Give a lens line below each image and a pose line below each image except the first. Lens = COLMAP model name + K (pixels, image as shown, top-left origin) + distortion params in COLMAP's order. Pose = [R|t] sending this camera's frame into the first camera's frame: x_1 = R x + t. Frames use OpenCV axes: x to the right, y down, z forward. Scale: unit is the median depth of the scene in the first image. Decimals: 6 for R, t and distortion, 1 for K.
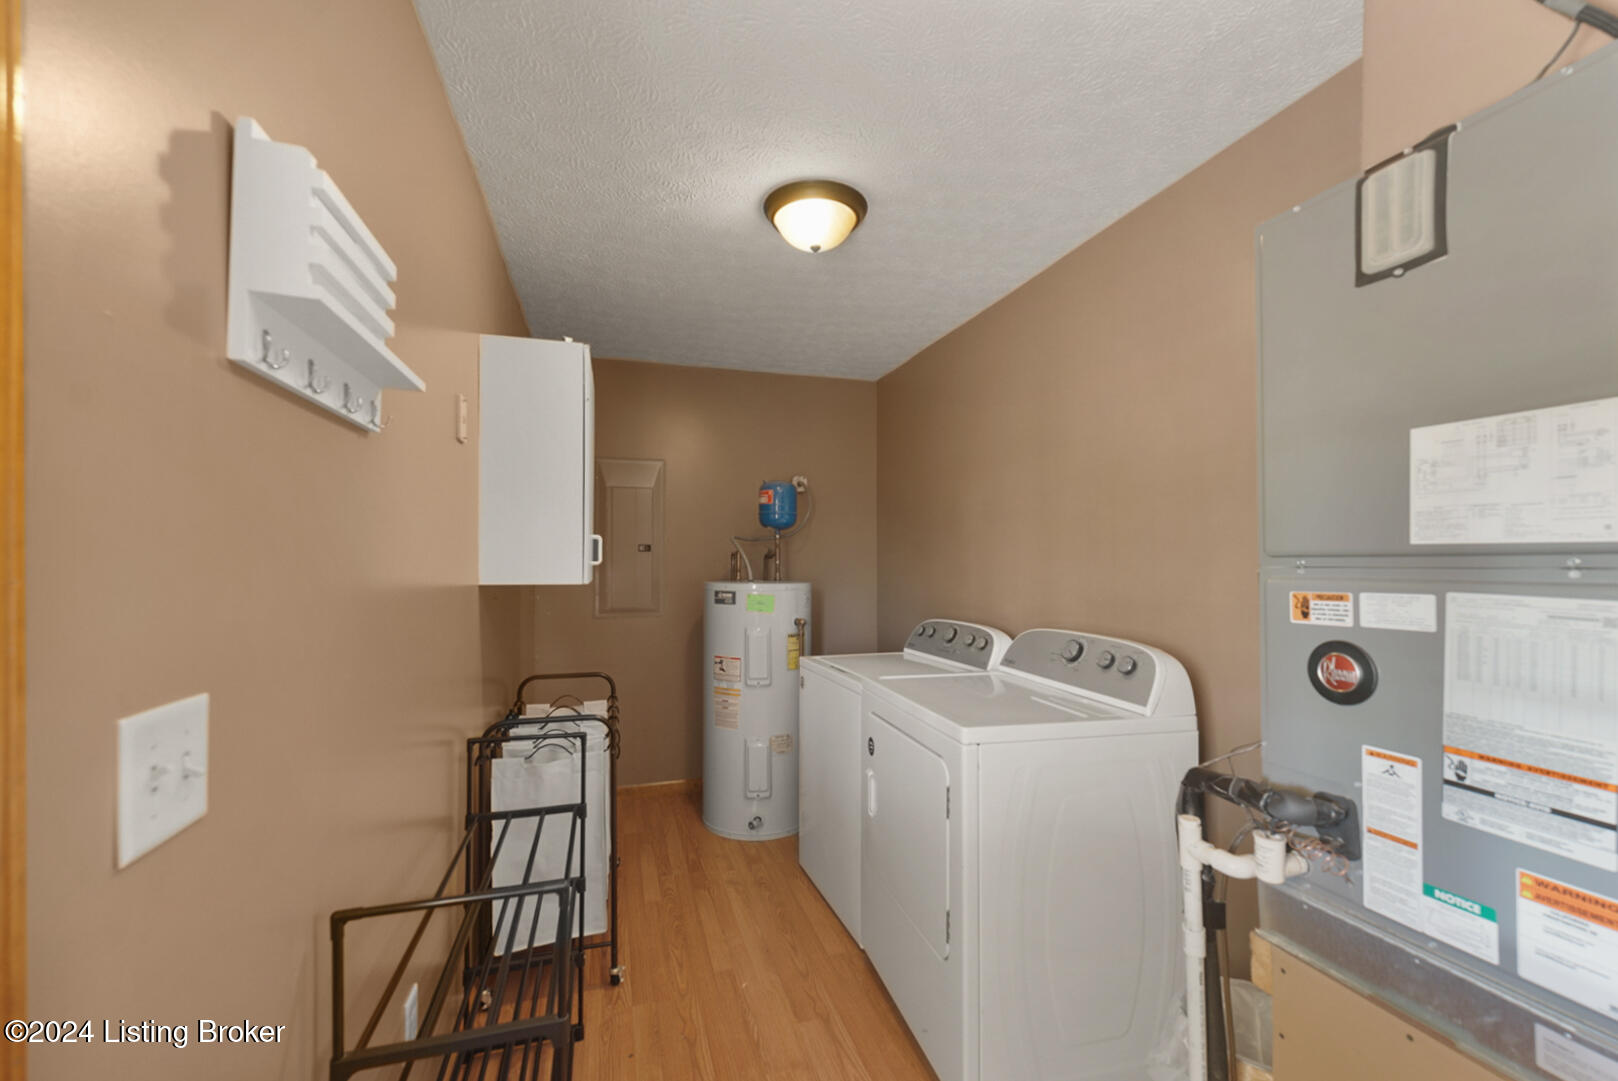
lens RADIAL K [[656.6, 0, 791.8], [0, 656.6, 537.7], [0, 0, 1]] dist [0.007959, -0.000387]
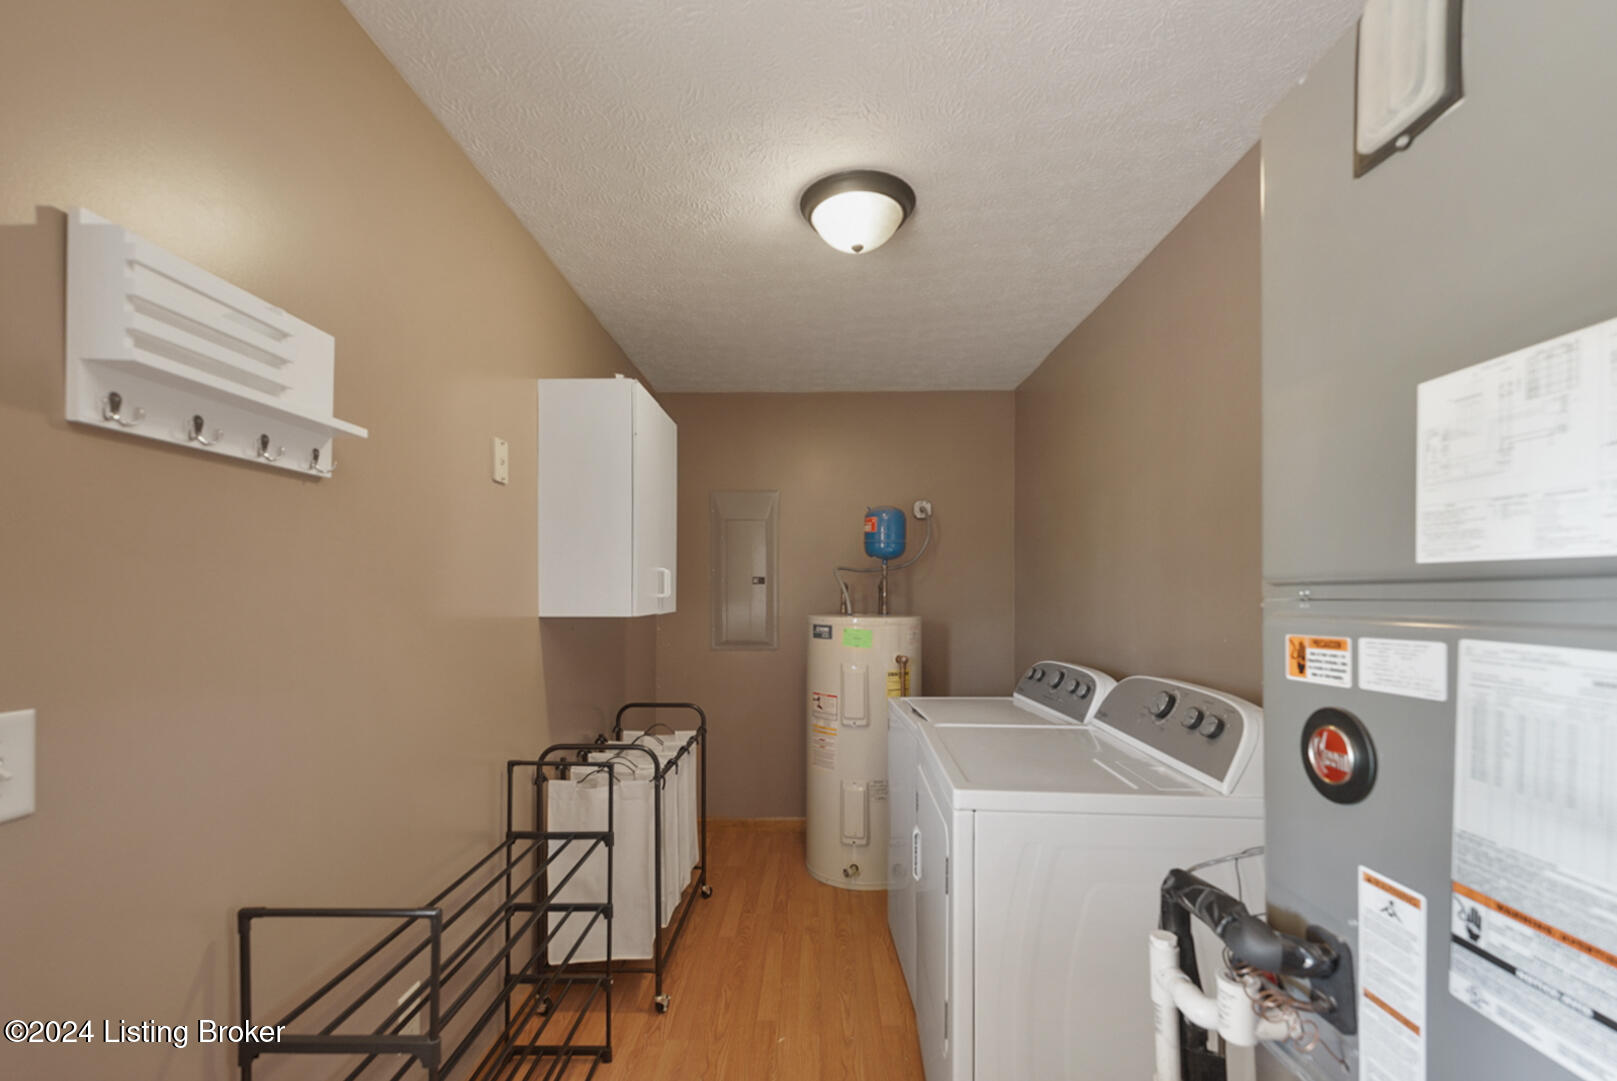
lens RADIAL K [[675.2, 0, 807.3], [0, 675.2, 578.0], [0, 0, 1]] dist [0.001442, -0.000722]
pose [[0.955297, -0.009891, -0.295481, 0.517132], [0.013474, 0.999858, 0.010091, 0.008656], [0.295340, -0.013621, 0.955295, 0.180551]]
